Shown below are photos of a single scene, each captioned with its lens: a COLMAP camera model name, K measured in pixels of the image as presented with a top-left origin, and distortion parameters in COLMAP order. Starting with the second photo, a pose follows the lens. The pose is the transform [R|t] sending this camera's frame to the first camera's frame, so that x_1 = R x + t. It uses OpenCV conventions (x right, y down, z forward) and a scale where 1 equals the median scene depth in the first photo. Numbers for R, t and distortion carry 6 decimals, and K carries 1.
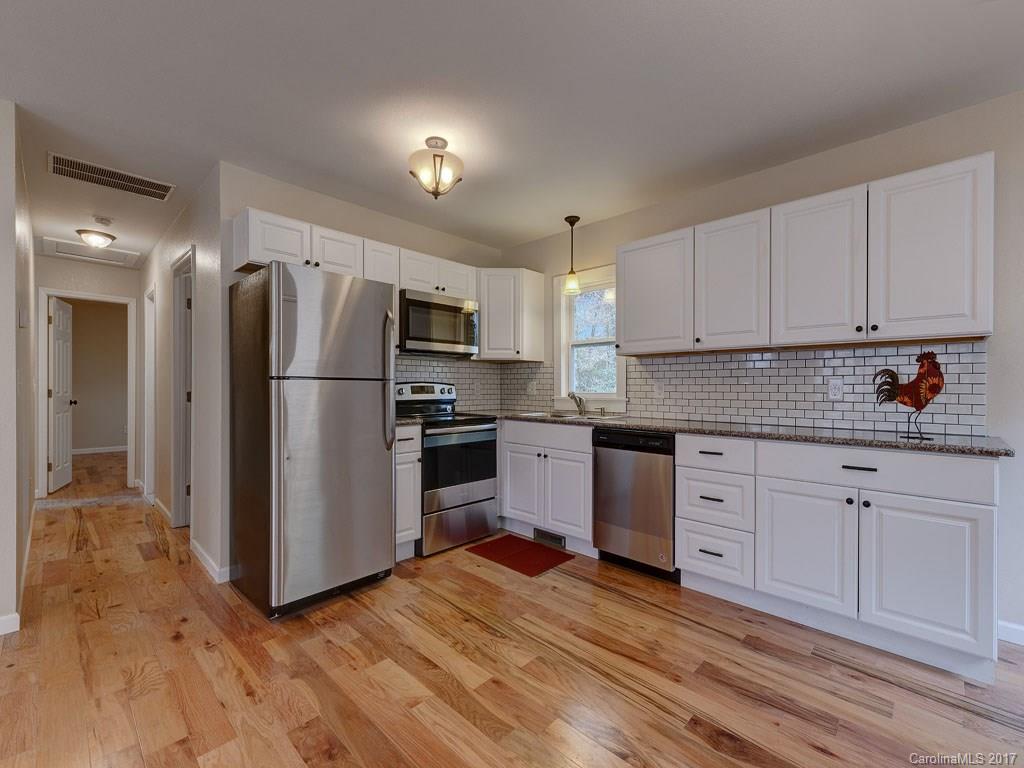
lens RADIAL K [[442.1, 0, 512.2], [0, 442.1, 388.2], [0, 0, 1]] dist [0.006388, -0.002353]
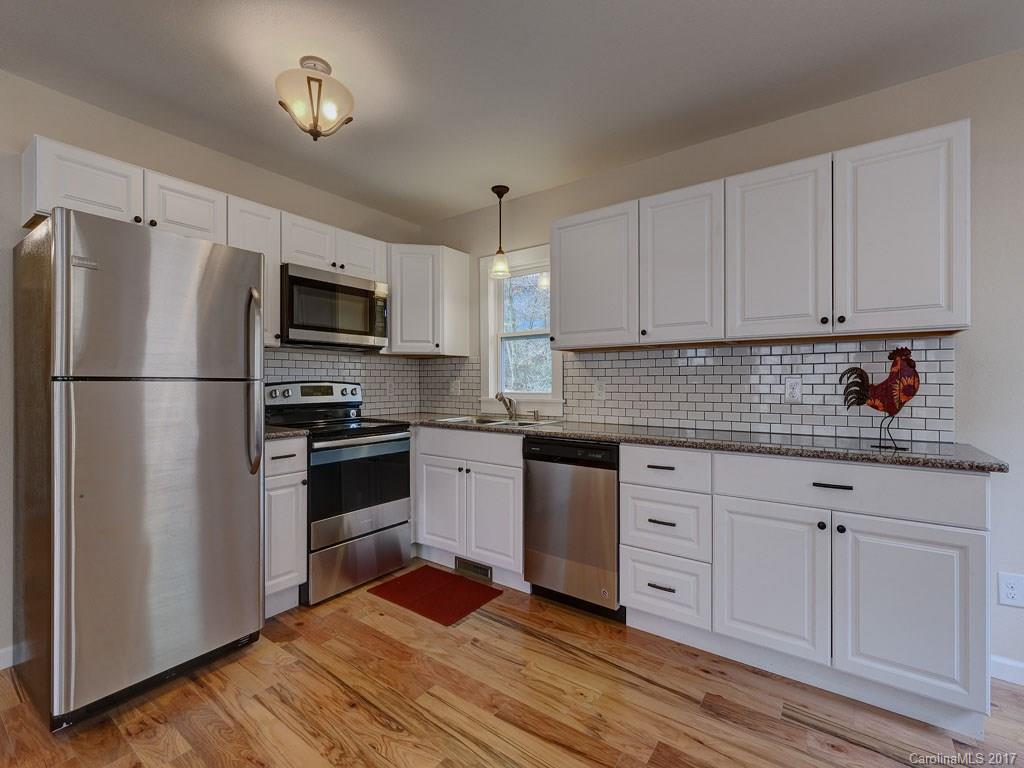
lens RADIAL K [[458.5, 0, 512.7], [0, 458.5, 382.2], [0, 0, 1]] dist [0.009078, -0.003125]
pose [[0.990298, -0.002641, 0.138937, 0.049540], [0.003203, 0.999988, -0.003825, -0.010994], [-0.138925, 0.004233, 0.990294, 0.171817]]
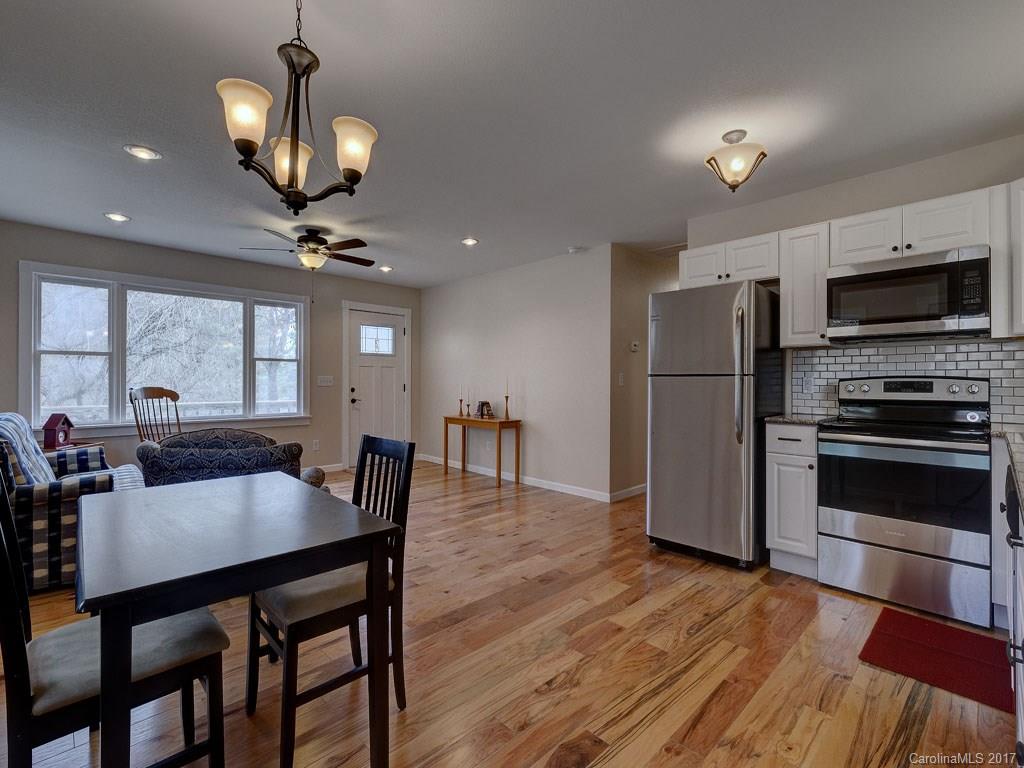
lens RADIAL K [[458.5, 0, 505.9], [0, 458.5, 379.3], [0, 0, 1]] dist [0.009078, -0.003125]
pose [[-0.036430, -0.008283, -0.999302, 0.840289], [-0.007548, 0.999939, -0.008013, 0.003345], [0.999308, 0.007251, -0.036490, 0.509313]]
